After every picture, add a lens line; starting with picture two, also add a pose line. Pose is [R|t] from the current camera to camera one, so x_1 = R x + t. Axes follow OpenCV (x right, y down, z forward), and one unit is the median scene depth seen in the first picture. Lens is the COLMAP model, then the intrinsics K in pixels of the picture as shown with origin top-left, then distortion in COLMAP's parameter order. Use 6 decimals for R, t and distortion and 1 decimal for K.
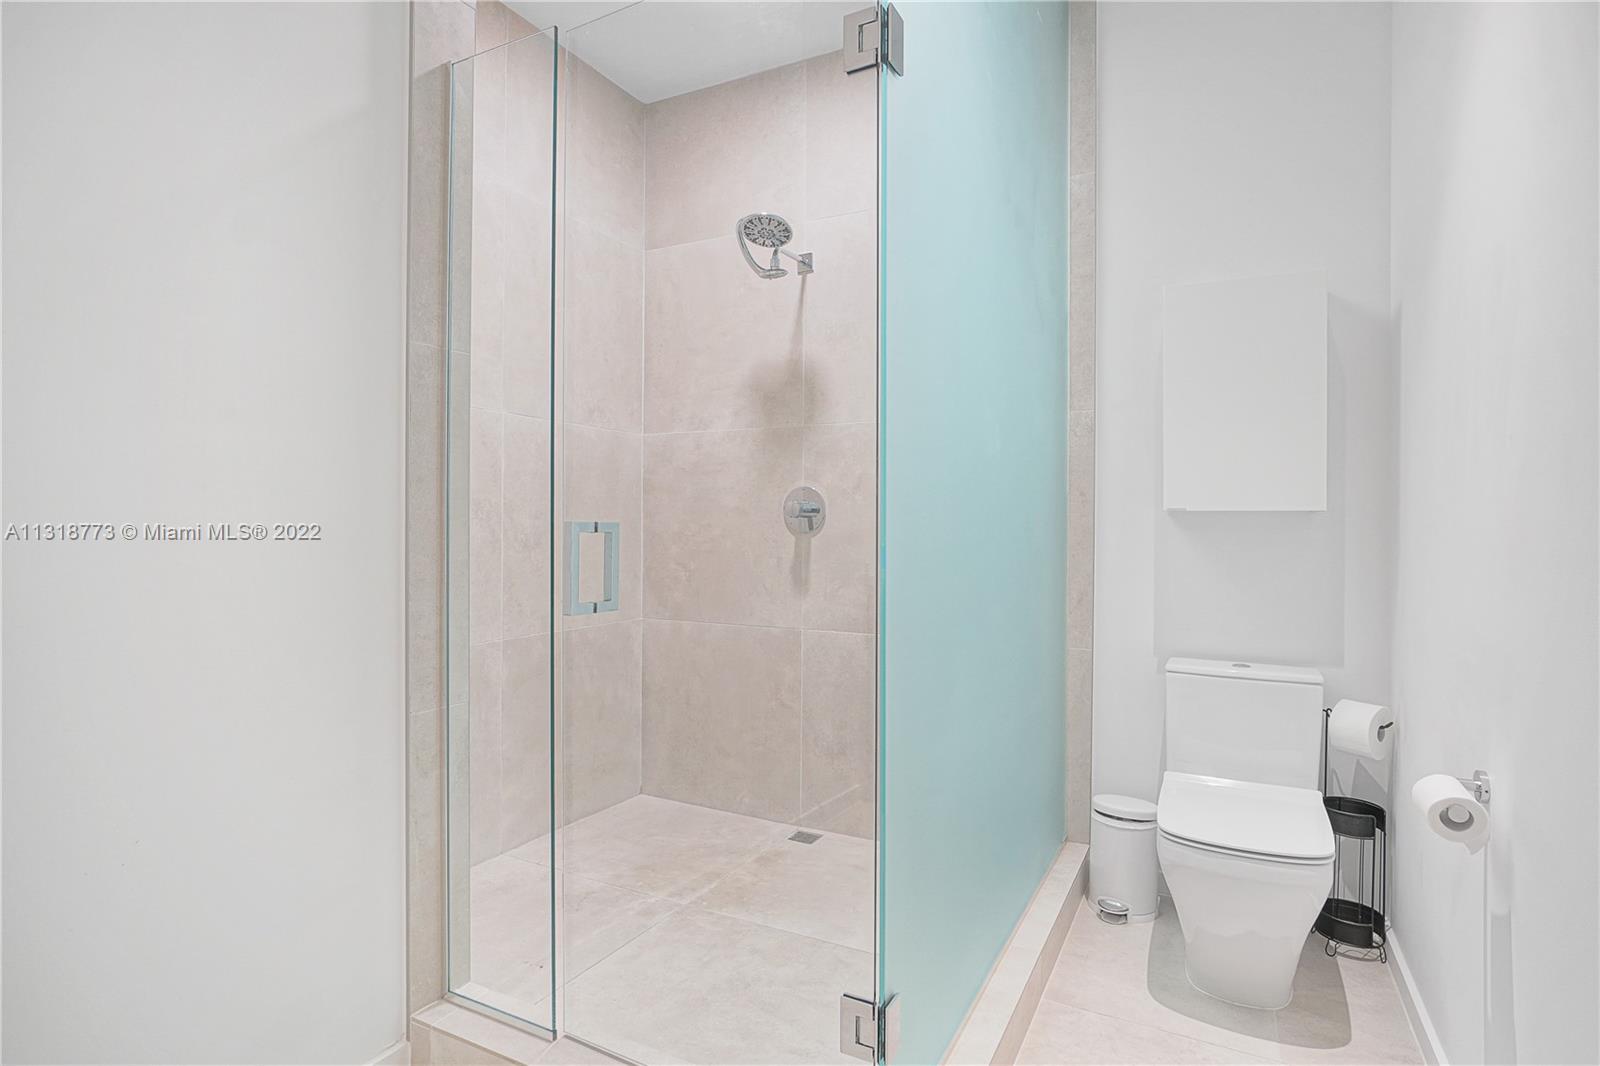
lens RADIAL K [[839.1, 0, 810.6], [0, 839.1, 530.6], [0, 0, 1]] dist [0.059226, -0.000212]
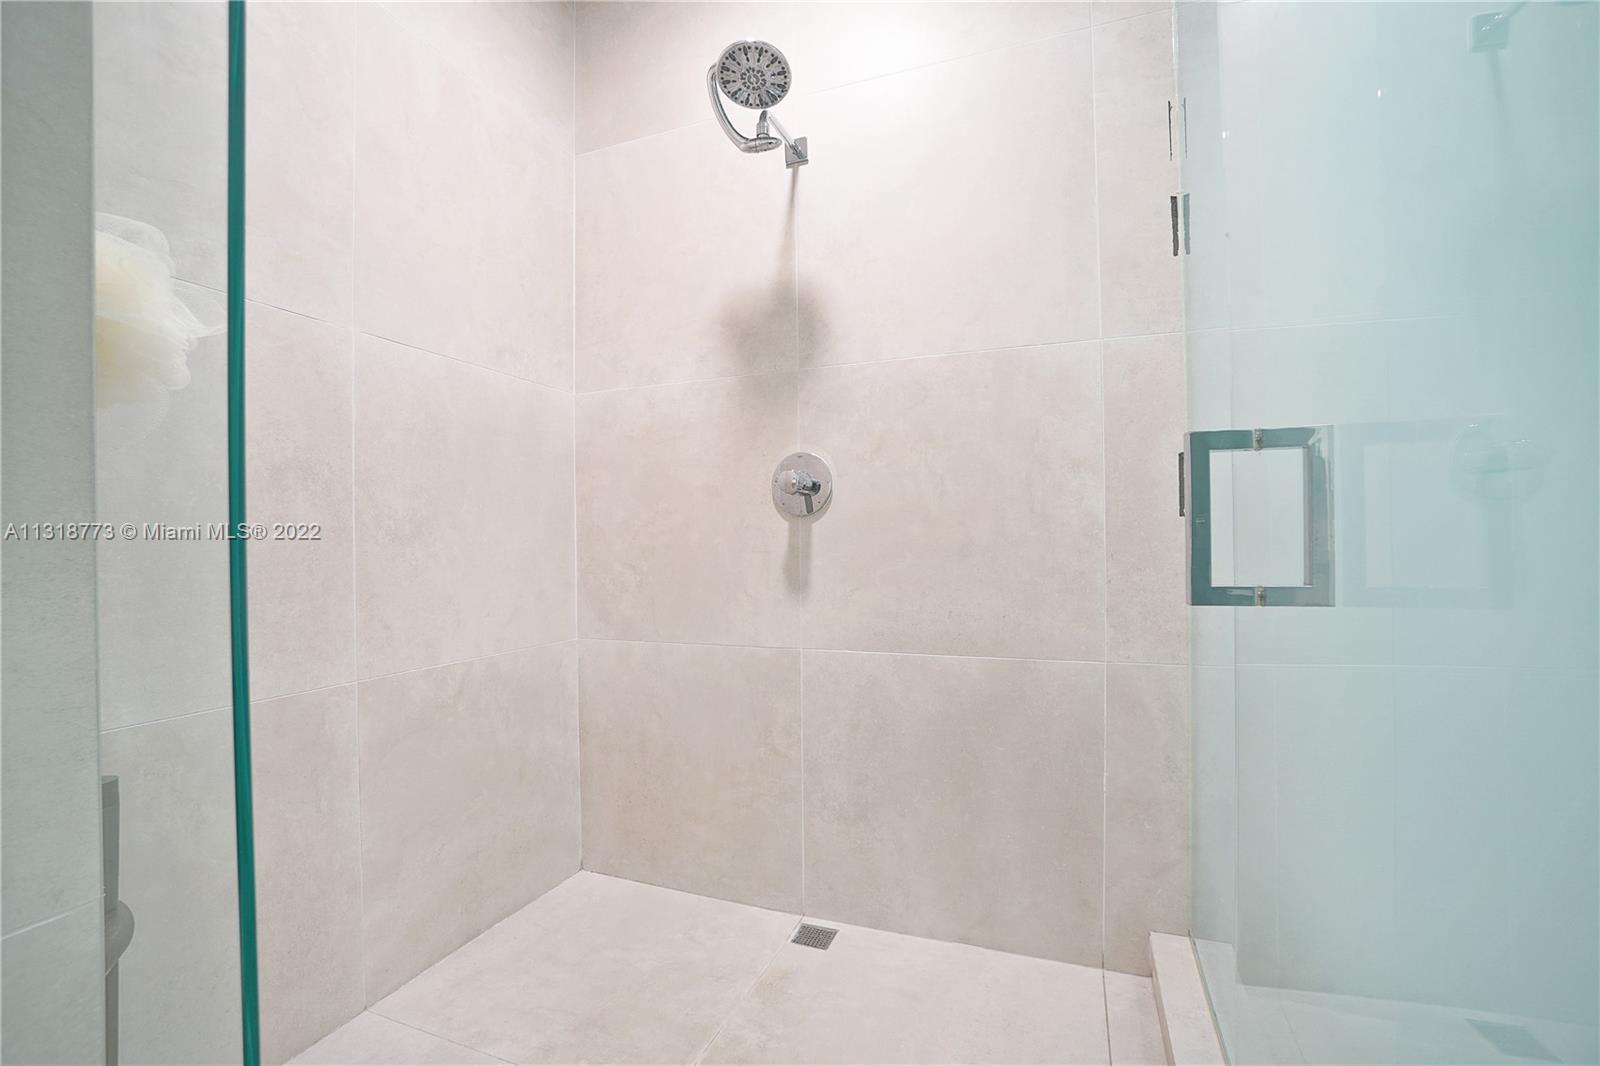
lens RADIAL K [[711.4, 0, 795.0], [0, 711.4, 538.9], [0, 0, 1]] dist [-0.014622, 0.000518]
pose [[0.995272, -0.018631, 0.095327, -0.072445], [0.019954, 0.999717, -0.012945, 0.029861], [-0.095059, 0.014786, 0.995362, 0.383908]]
